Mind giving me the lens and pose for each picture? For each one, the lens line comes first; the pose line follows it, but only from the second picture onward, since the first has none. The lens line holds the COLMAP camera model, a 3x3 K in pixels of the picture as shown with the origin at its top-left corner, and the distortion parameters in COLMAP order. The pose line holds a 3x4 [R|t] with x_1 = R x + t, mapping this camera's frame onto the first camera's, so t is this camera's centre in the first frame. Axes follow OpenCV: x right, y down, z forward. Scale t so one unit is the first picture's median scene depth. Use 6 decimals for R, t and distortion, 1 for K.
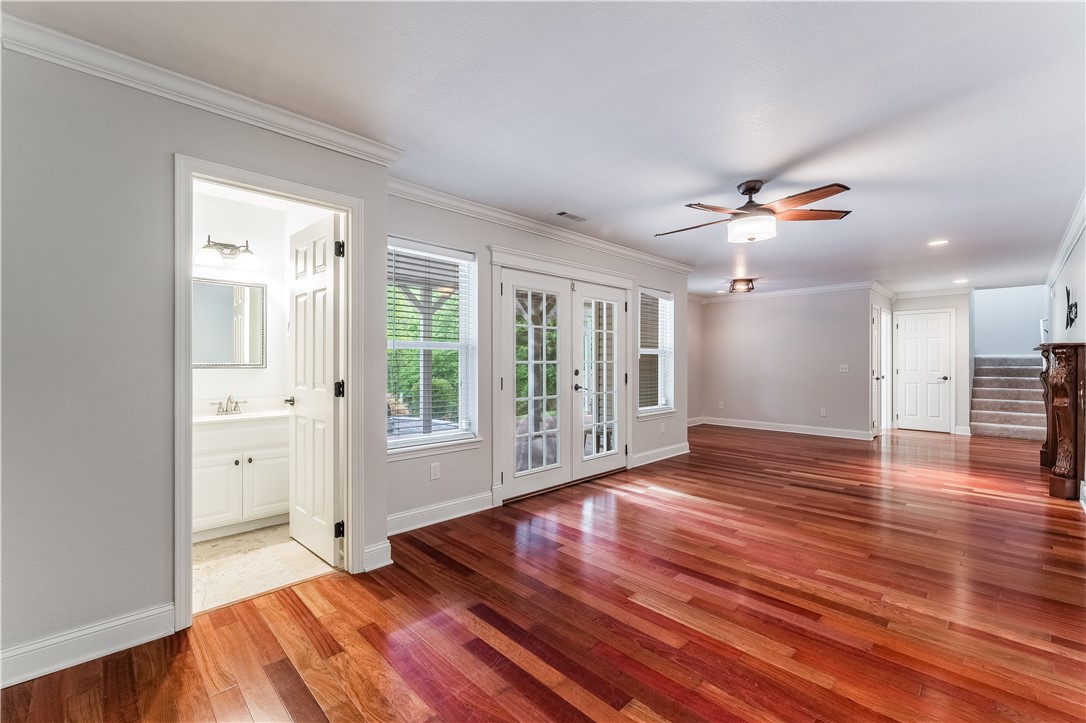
lens RADIAL K [[470.8, 0, 534.9], [0, 470.8, 366.0], [0, 0, 1]] dist [-0.000413, 0.000368]
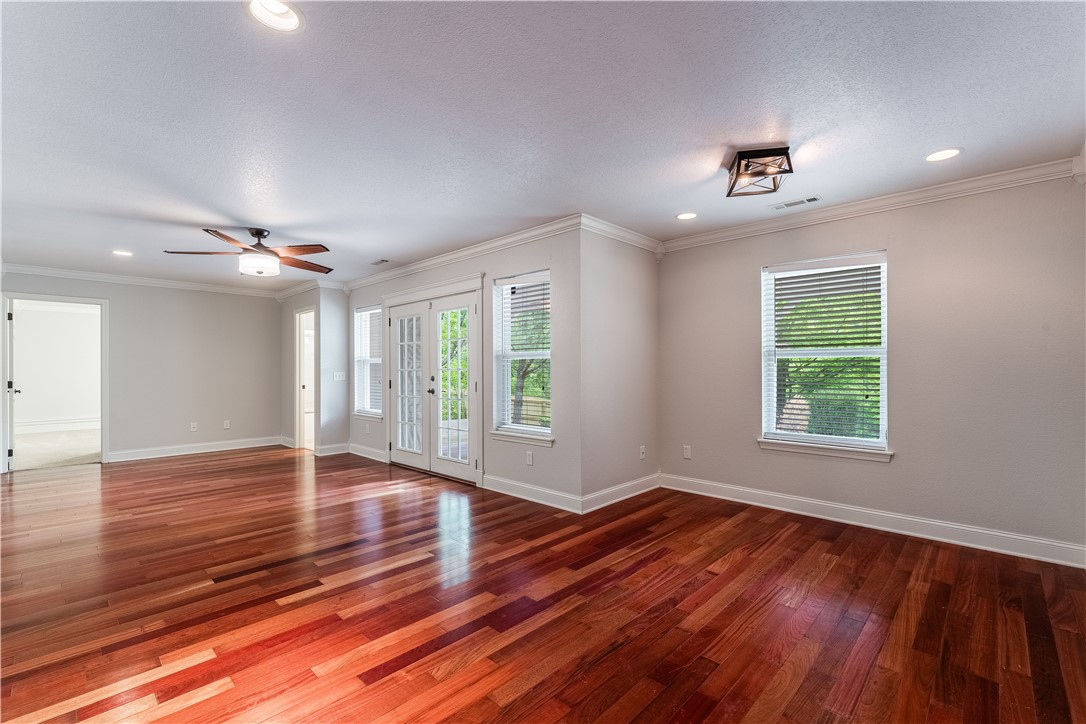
lens RADIAL K [[470.8, 0, 536.2], [0, 470.8, 367.3], [0, 0, 1]] dist [-0.000413, 0.000368]
pose [[0.029388, -0.002384, -0.999565, 1.356355], [0.002677, 0.999994, -0.002306, -0.011264], [0.999564, -0.002608, 0.029395, 1.321880]]
